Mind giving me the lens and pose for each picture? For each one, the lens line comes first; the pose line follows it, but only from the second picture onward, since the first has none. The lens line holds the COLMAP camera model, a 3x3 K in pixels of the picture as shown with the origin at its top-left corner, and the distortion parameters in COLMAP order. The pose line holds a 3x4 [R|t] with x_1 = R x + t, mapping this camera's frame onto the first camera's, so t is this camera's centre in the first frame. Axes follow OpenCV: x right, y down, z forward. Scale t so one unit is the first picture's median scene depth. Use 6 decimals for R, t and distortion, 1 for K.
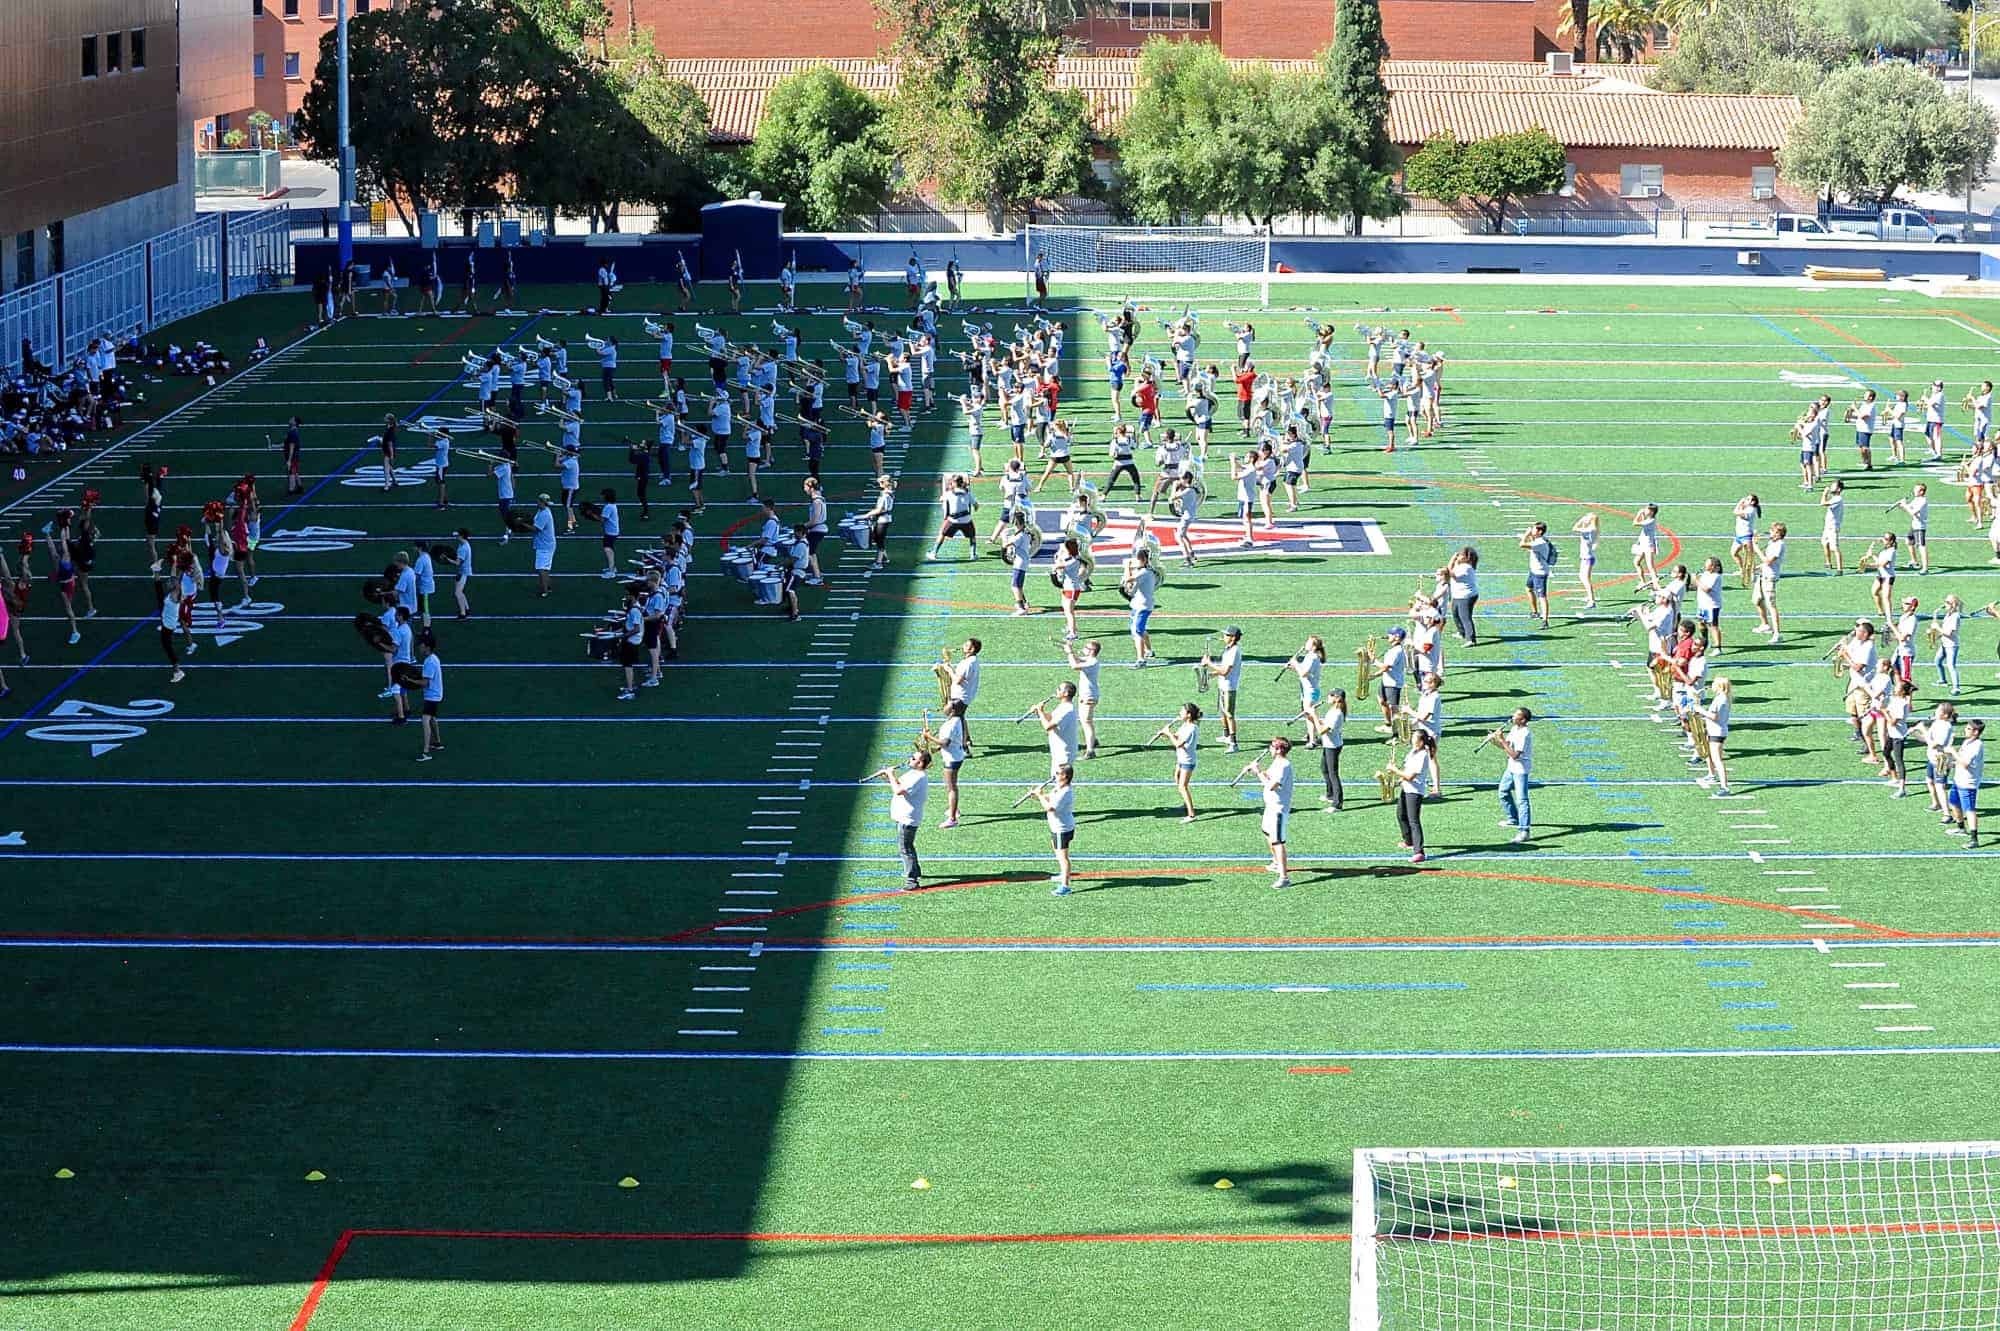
lens RADIAL K [[4114.7, 0, 1005.8], [0, 4114.7, 705.3], [0, 0, 1]] dist [-0.366689, -0.086317]
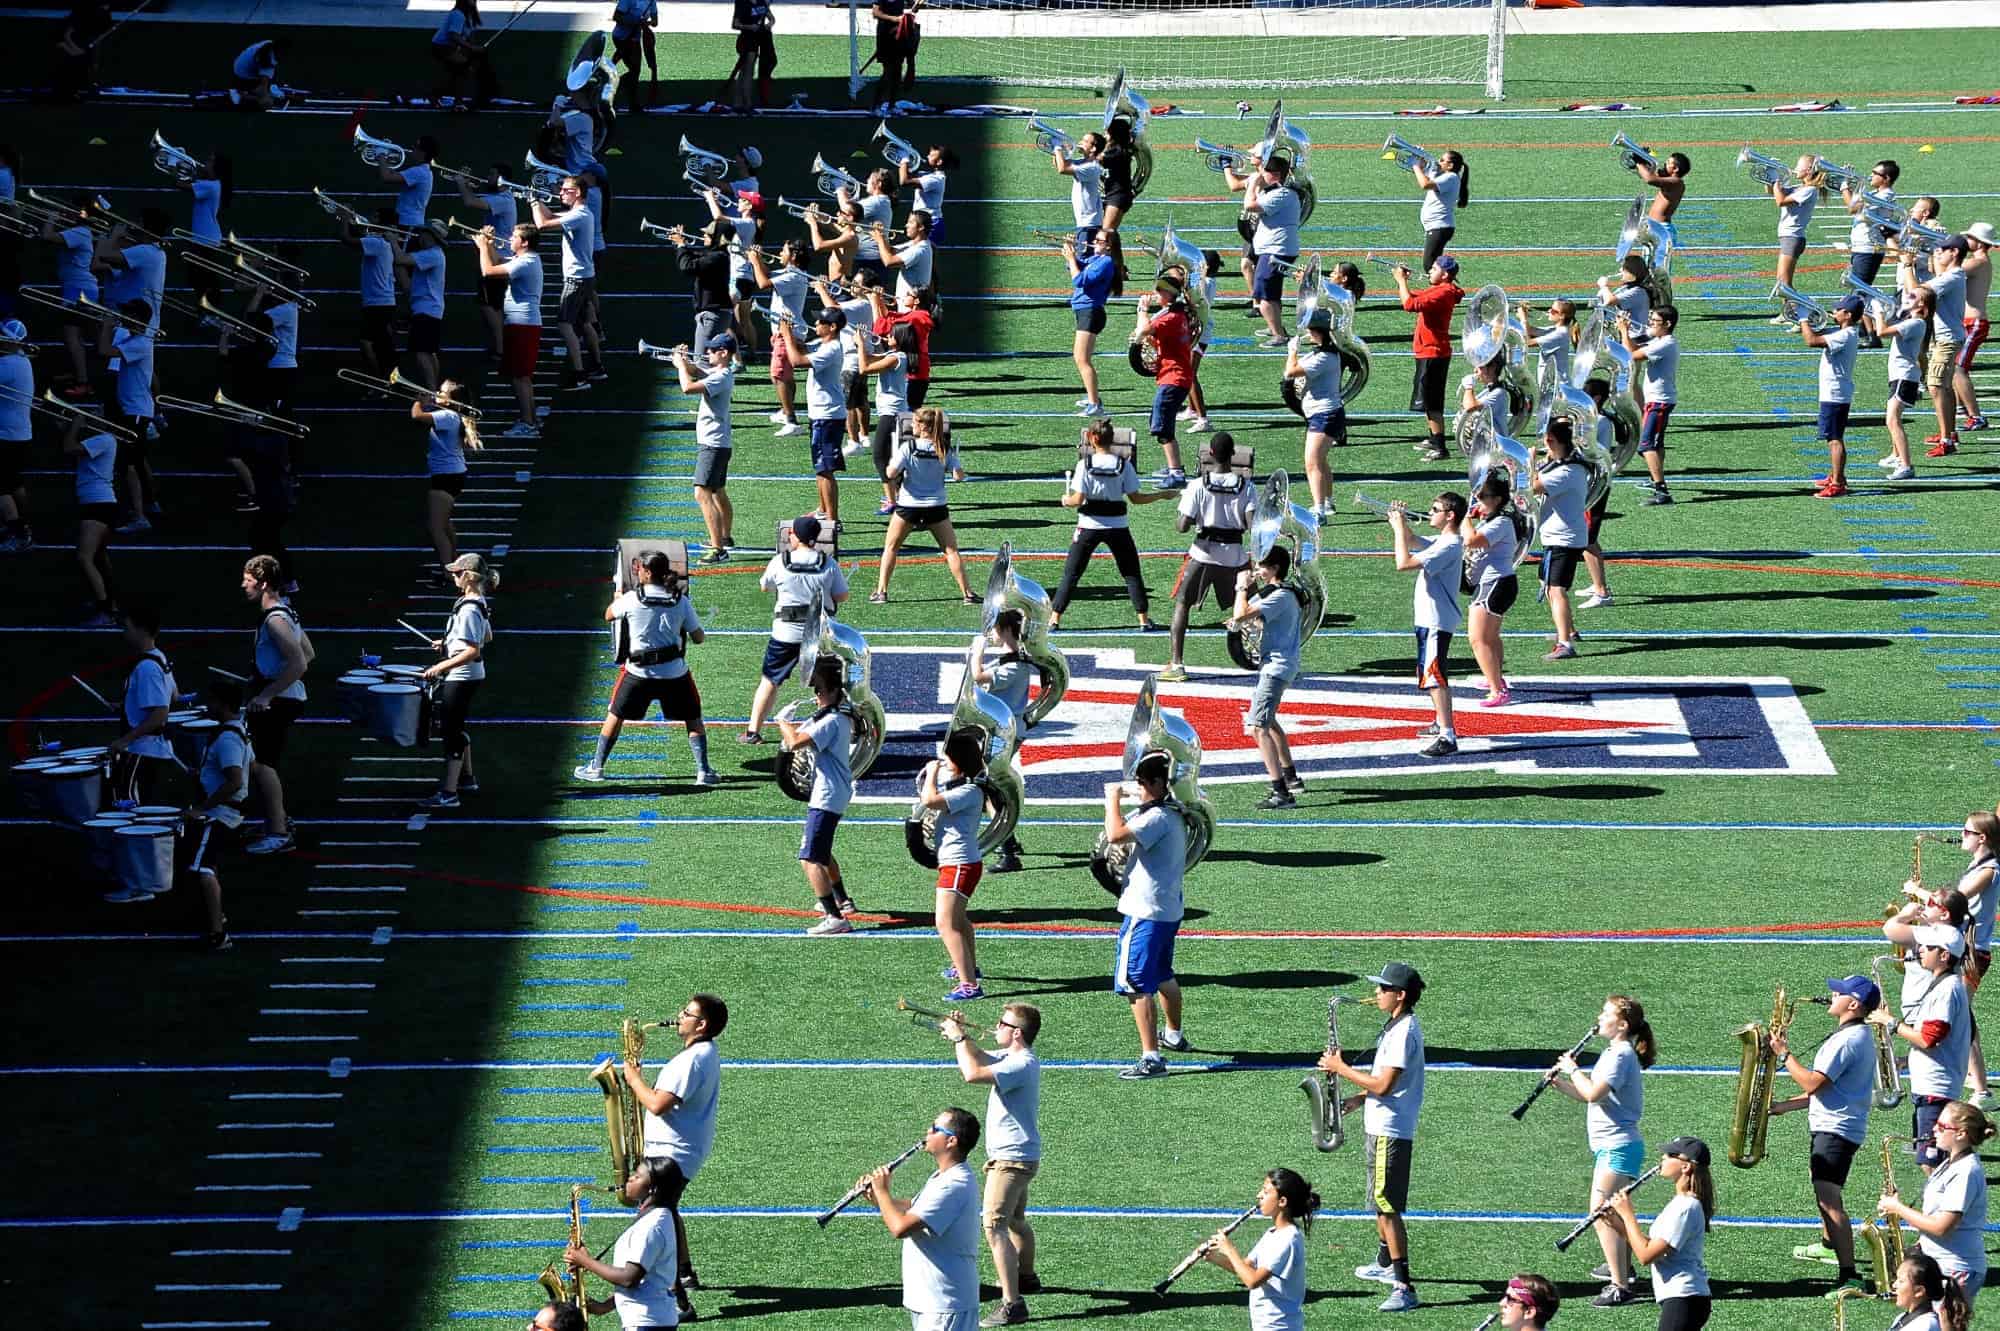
lens RADIAL K [[4020.8, 0, 1007.3], [0, 4020.8, 692.4], [0, 0, 1]] dist [-0.359798, -0.144249]
pose [[0.999556, 0.004730, 0.029431, 0.009088], [-0.003522, 0.999155, -0.040943, -0.029170], [-0.029600, 0.040821, 0.998728, 0.641751]]
